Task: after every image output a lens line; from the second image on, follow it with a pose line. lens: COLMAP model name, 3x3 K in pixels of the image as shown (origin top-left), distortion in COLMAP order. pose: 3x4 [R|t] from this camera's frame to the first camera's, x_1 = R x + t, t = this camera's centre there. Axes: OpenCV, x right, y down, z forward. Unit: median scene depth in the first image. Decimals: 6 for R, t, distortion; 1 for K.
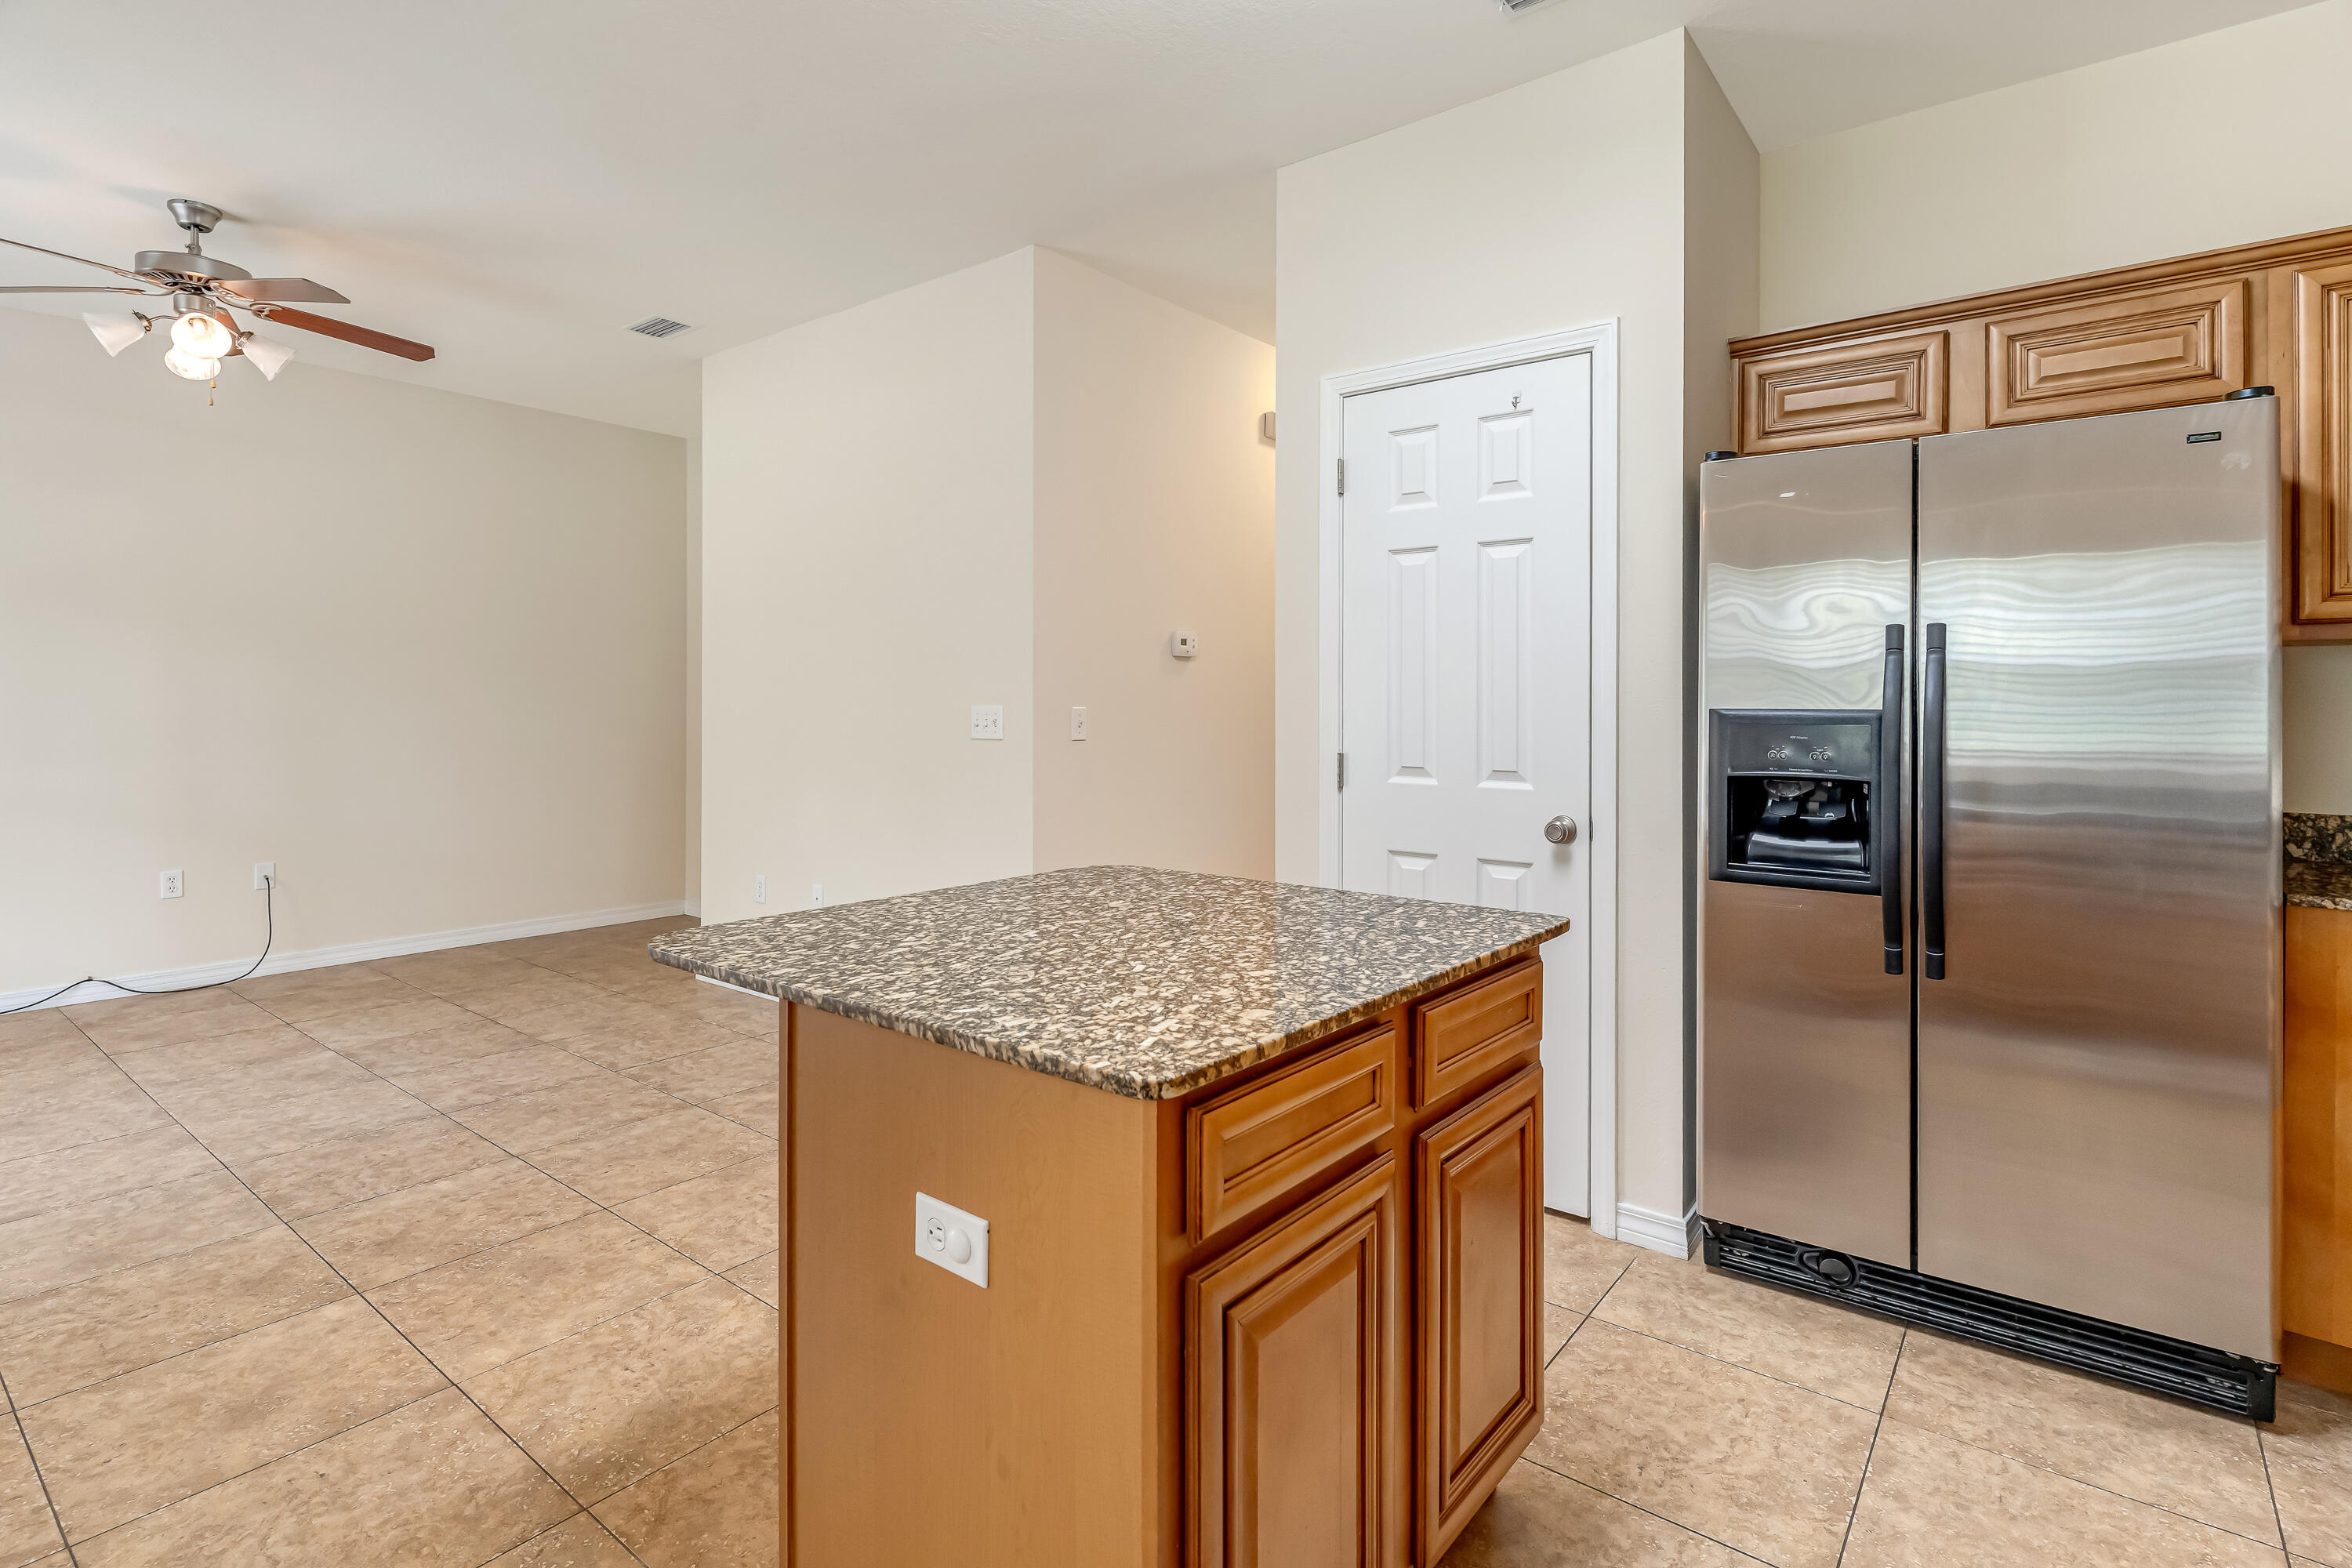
lens RADIAL K [[1139.4, 0, 1159.4], [0, 1139.4, 695.7], [0, 0, 1]] dist [0.009309, -0.000618]
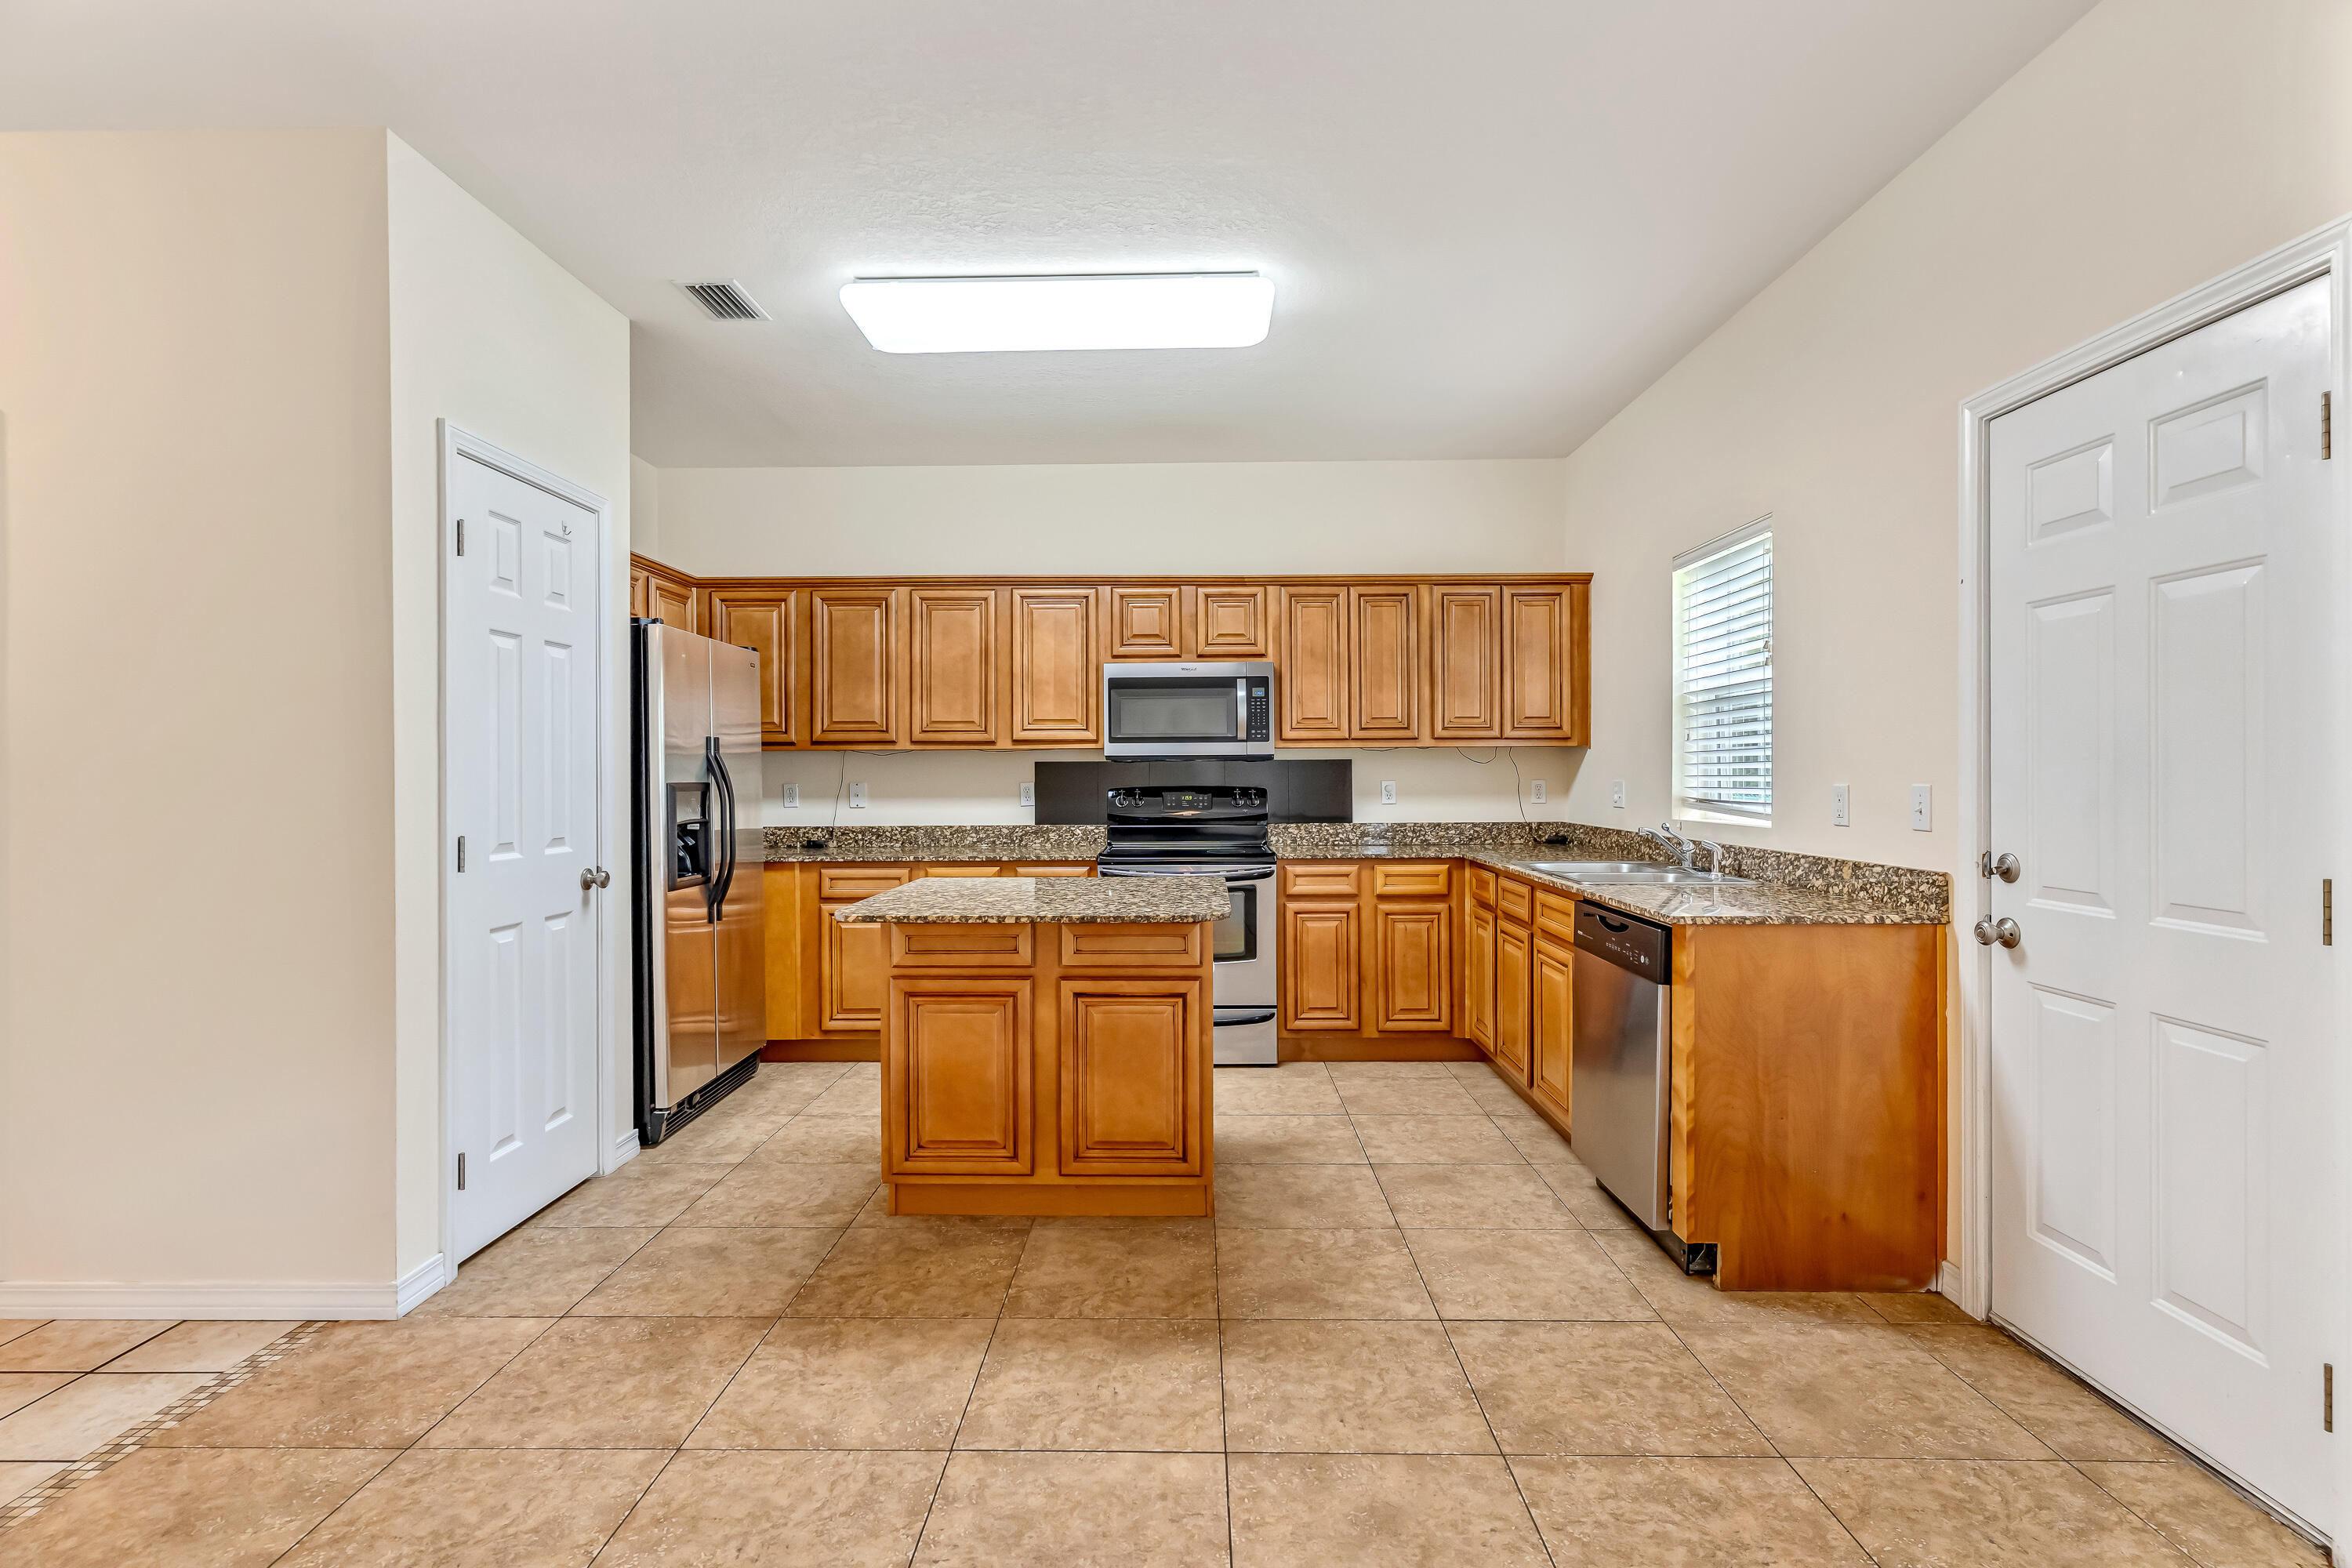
lens RADIAL K [[1139.4, 0, 1175.6], [0, 1139.4, 769.0], [0, 0, 1]] dist [0.009309, -0.000618]
pose [[-0.616188, 0.004688, 0.787585, -1.041122], [-0.000106, 0.999982, -0.006035, 0.001413], [-0.787599, -0.003802, -0.616176, 1.246847]]
